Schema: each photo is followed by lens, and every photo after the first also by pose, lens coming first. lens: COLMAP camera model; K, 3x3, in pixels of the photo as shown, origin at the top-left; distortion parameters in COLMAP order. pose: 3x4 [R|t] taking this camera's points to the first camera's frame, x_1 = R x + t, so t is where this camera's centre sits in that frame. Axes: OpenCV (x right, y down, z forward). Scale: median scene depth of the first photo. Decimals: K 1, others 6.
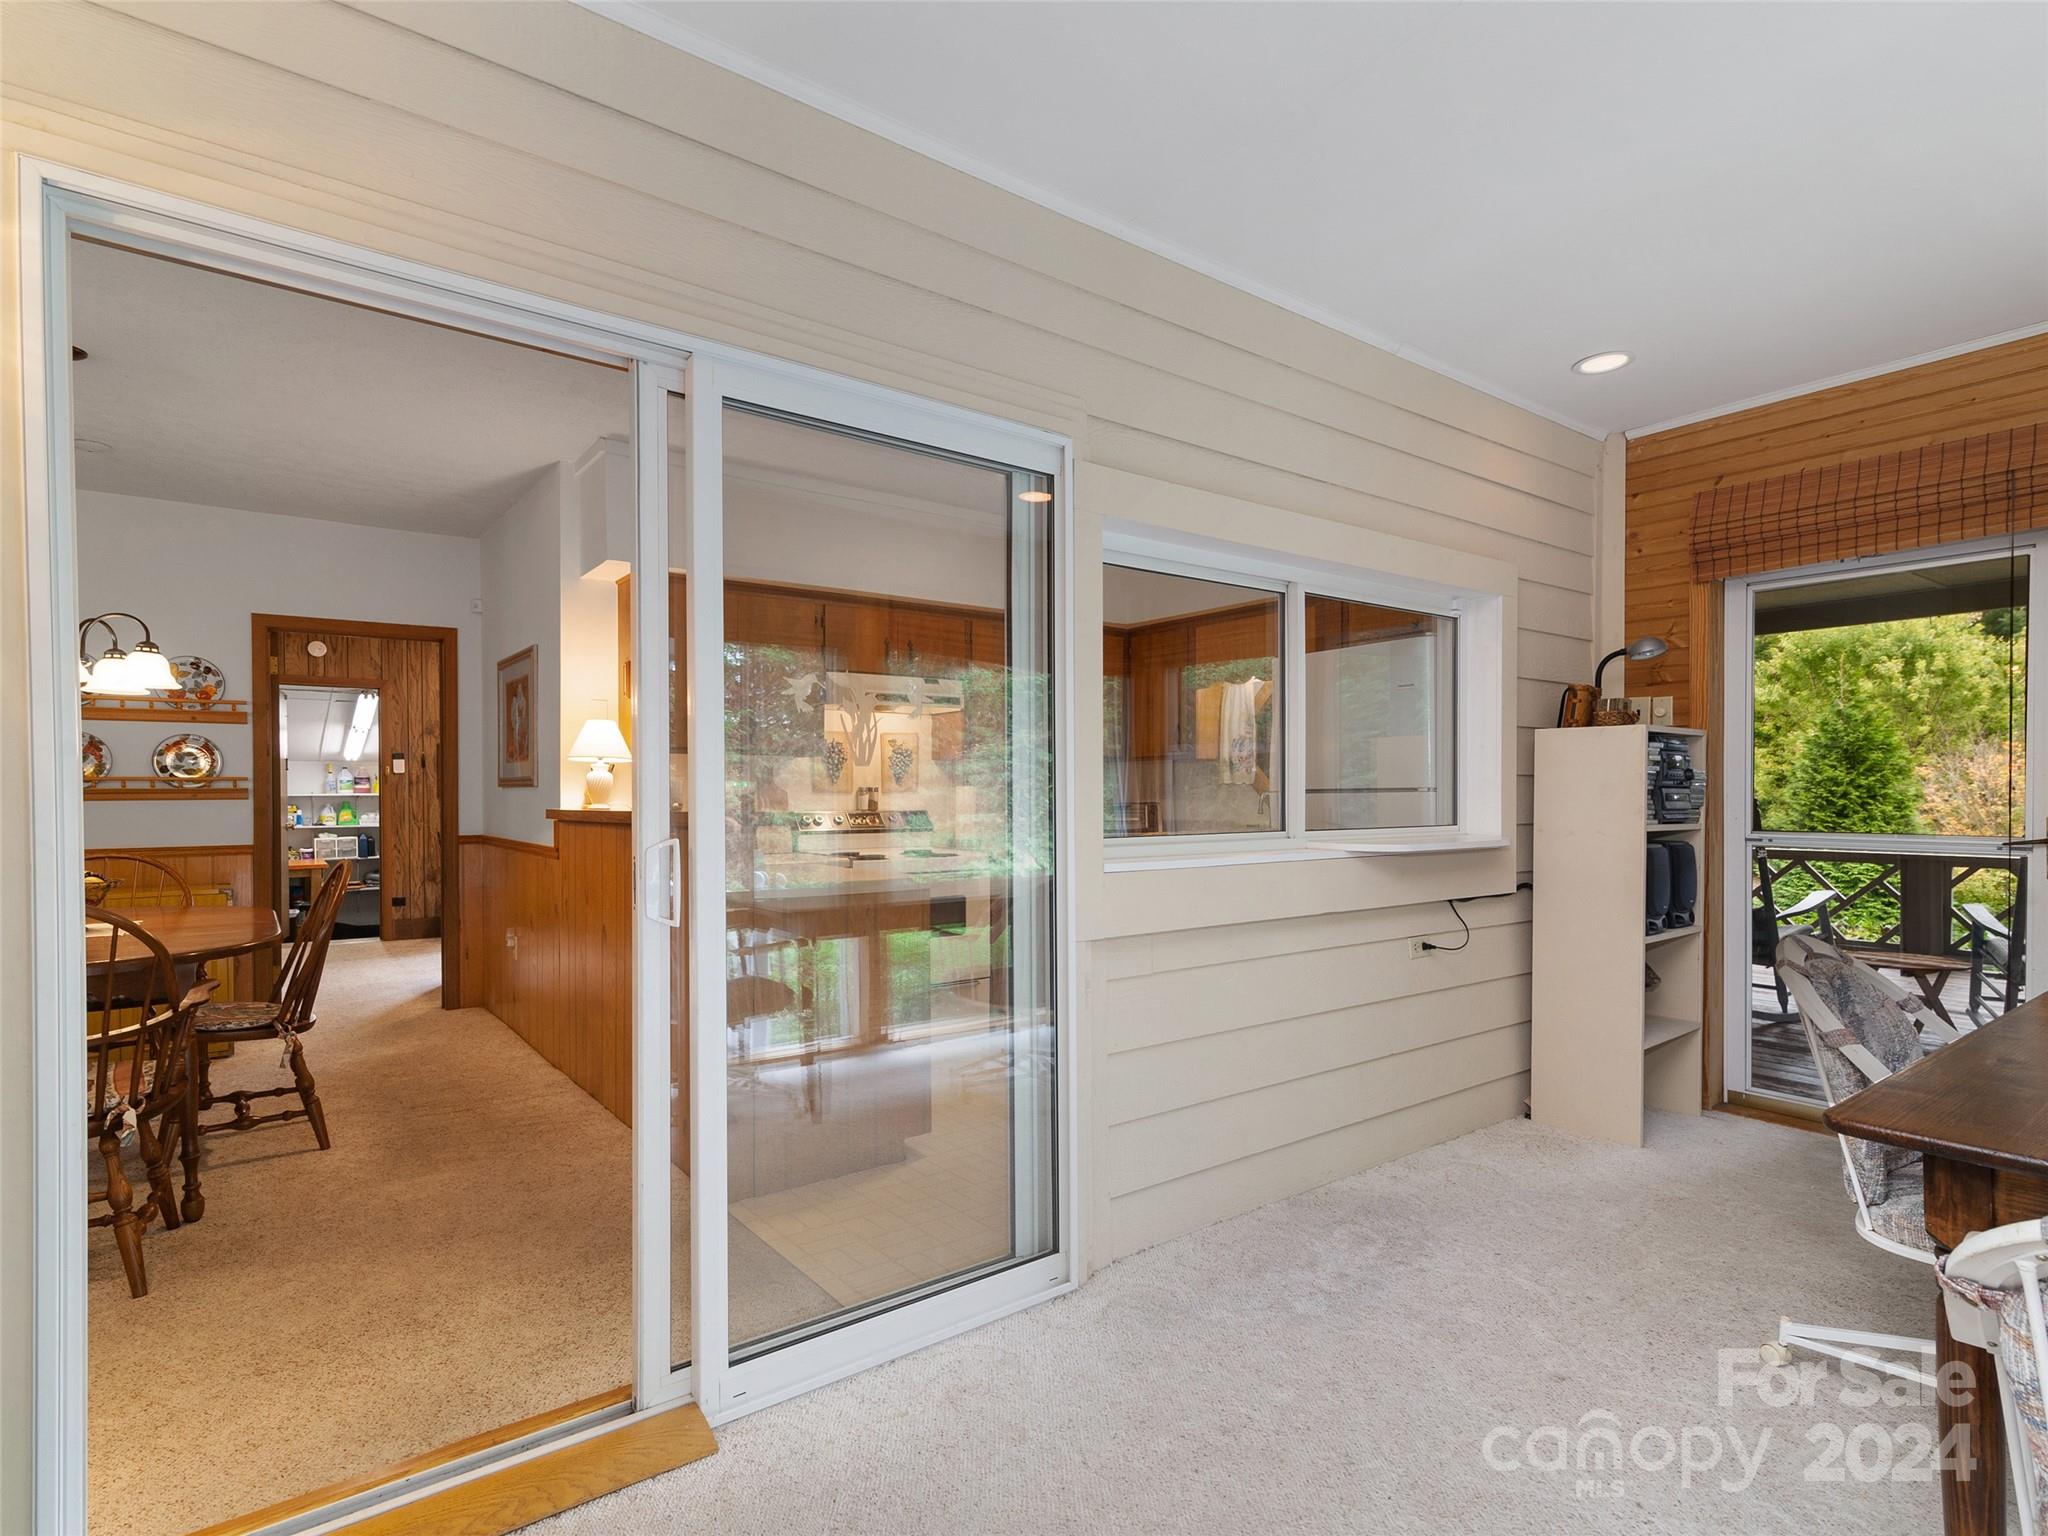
lens RADIAL K [[1050.4, 0, 1032.2], [0, 1050.4, 802.8], [0, 0, 1]] dist [0.011148, 0.001663]
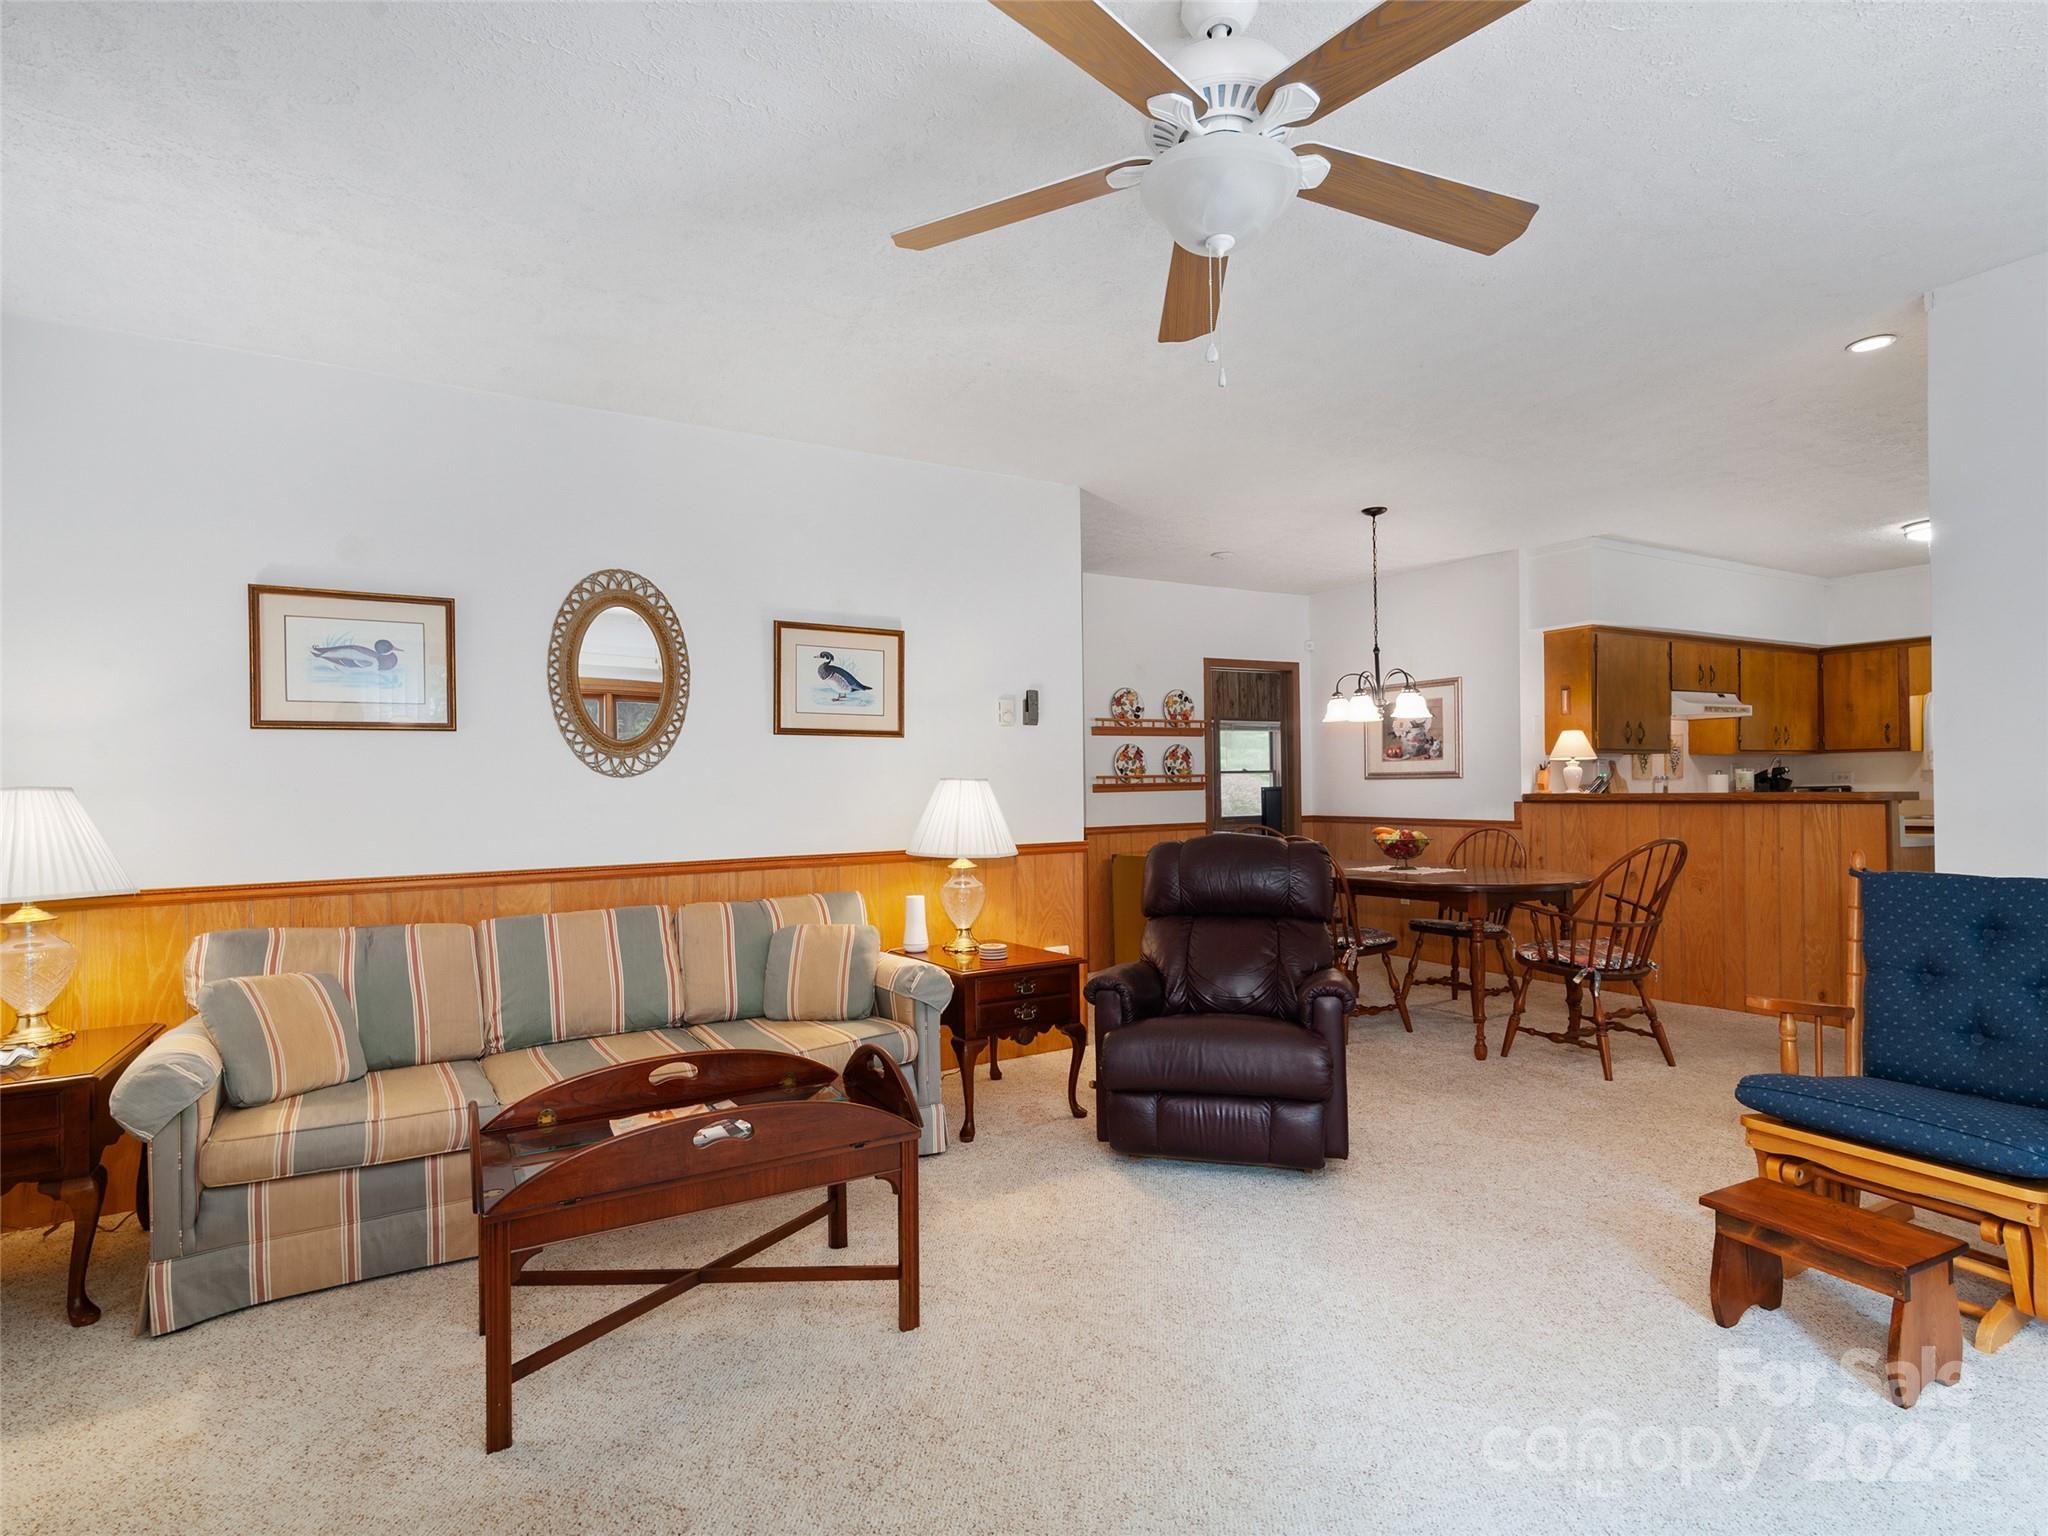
lens RADIAL K [[1050.4, 0, 1041.9], [0, 1050.4, 783.7], [0, 0, 1]] dist [0.011148, 0.001663]
pose [[0.994793, -0.012132, -0.101189, -0.818391], [0.011048, 0.999875, -0.011267, 0.001748], [0.101313, 0.010091, 0.994803, -0.414820]]
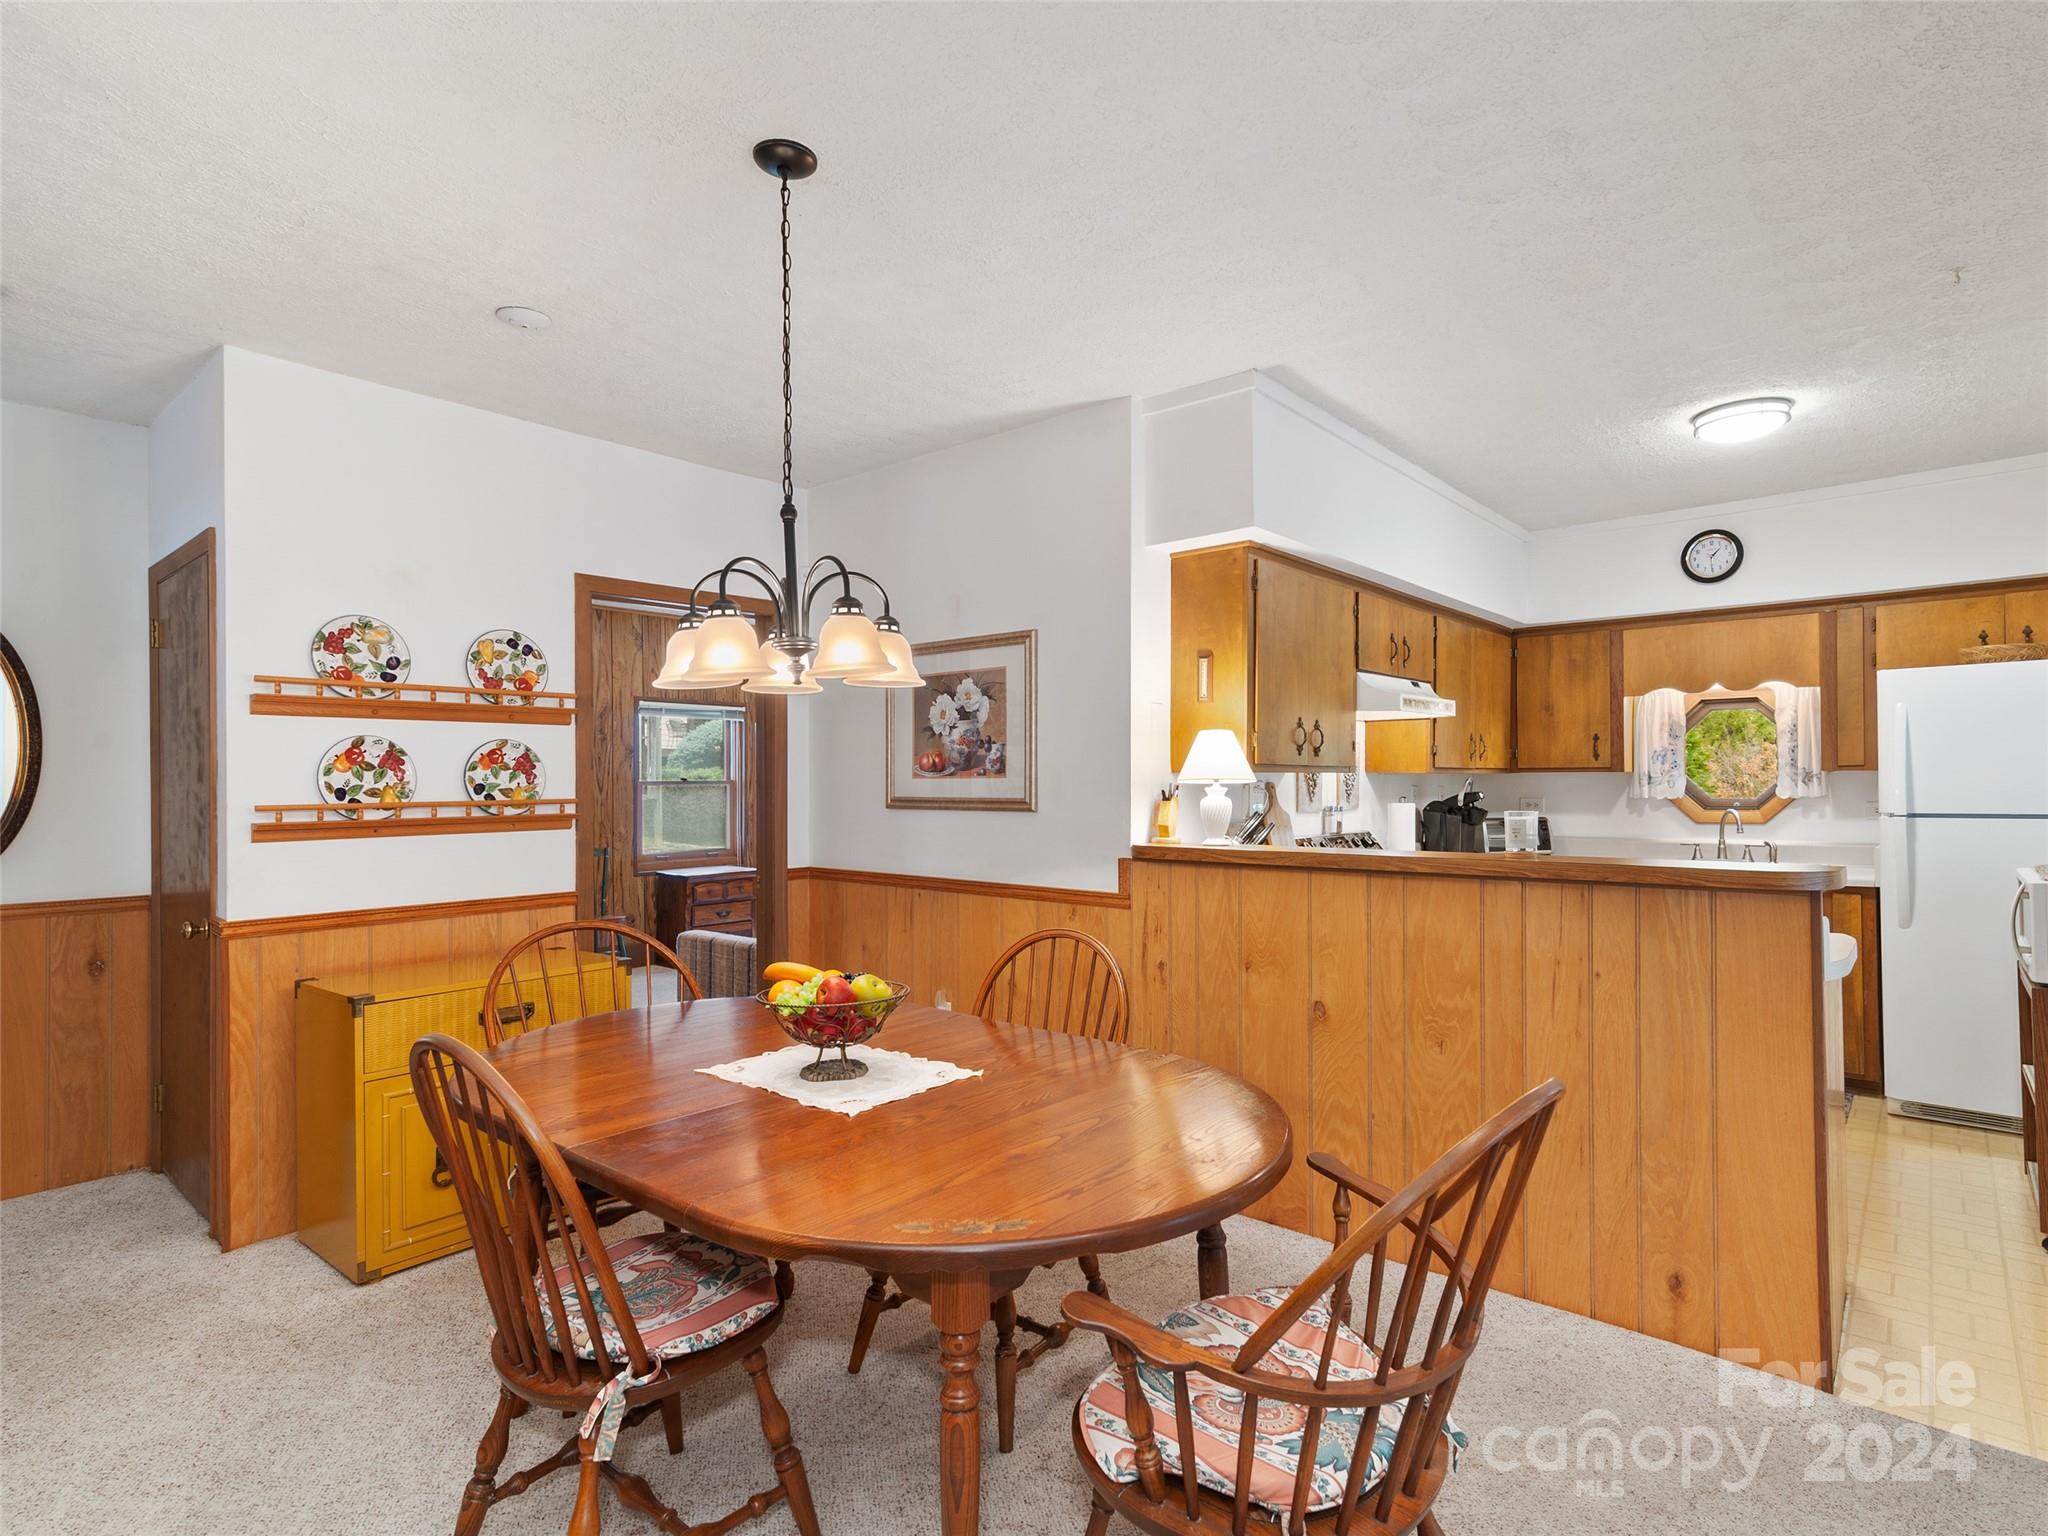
lens RADIAL K [[1050.4, 0, 1051.4], [0, 1050.4, 776.4], [0, 0, 1]] dist [0.011148, 0.001663]
pose [[0.974140, -0.000631, 0.225947, -0.586237], [0.003711, 0.999906, -0.013209, -0.028726], [-0.225917, 0.013706, 0.974050, 0.224150]]
